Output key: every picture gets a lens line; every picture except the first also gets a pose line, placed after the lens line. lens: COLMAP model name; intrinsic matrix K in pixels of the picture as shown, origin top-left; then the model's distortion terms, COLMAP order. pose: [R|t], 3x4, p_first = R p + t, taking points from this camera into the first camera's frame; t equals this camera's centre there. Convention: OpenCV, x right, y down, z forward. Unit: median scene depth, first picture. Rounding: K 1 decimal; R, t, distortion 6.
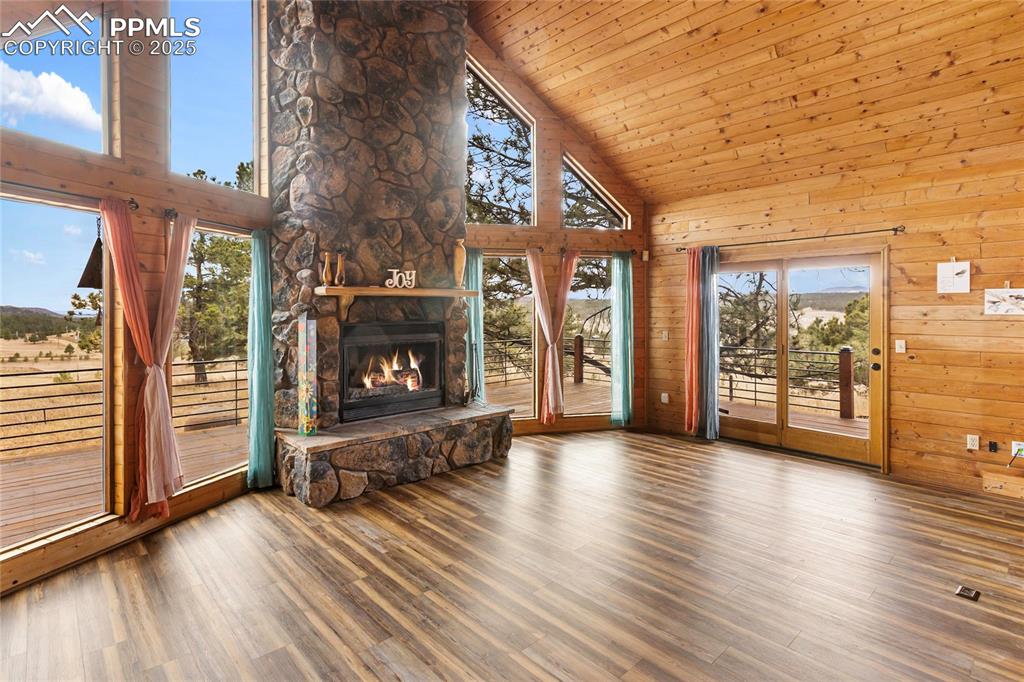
lens RADIAL K [[507.3, 0, 504.2], [0, 507.3, 306.1], [0, 0, 1]] dist [0.001286, 0.000382]
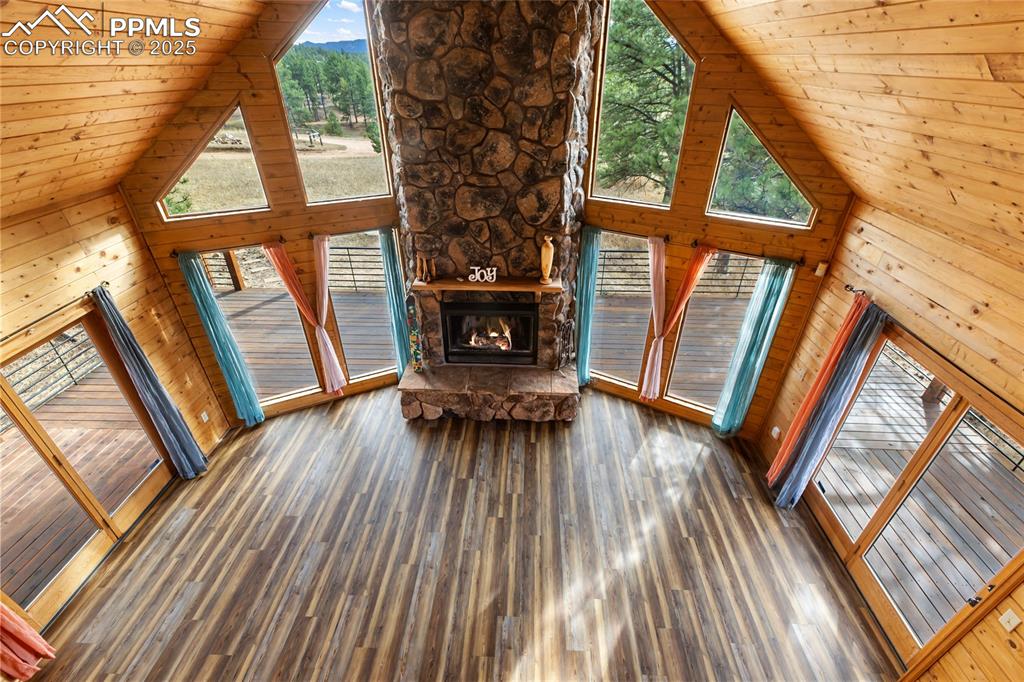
lens RADIAL K [[455.0, 0, 514.8], [0, 455.0, 345.6], [0, 0, 1]] dist [0.003918, 0.000203]
pose [[0.713491, 0.377034, -0.590572, 0.527513], [-0.003915, 0.845007, 0.534741, -0.474080], [0.700653, -0.379221, 0.604381, 0.357089]]
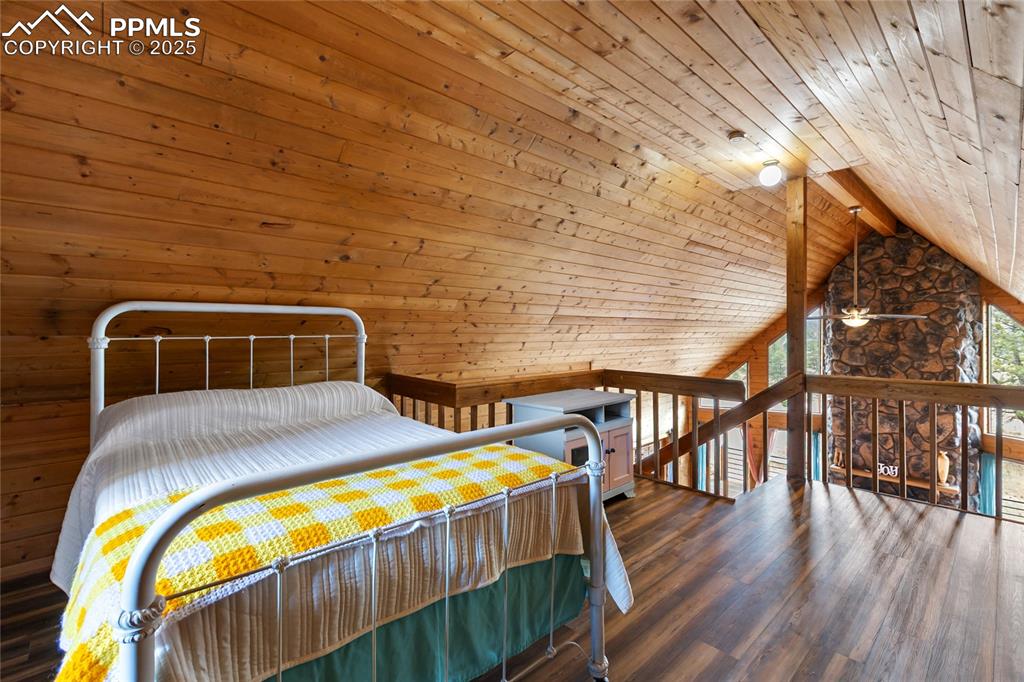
lens RADIAL K [[476.9, 0, 517.2], [0, 476.9, 320.5], [0, 0, 1]] dist [-0.000142, -0.000414]
pose [[0.032799, -0.010925, -0.999402, 1.390592], [-0.010119, 0.999885, -0.011262, -0.532957], [0.999411, 0.010482, 0.032684, -0.321686]]
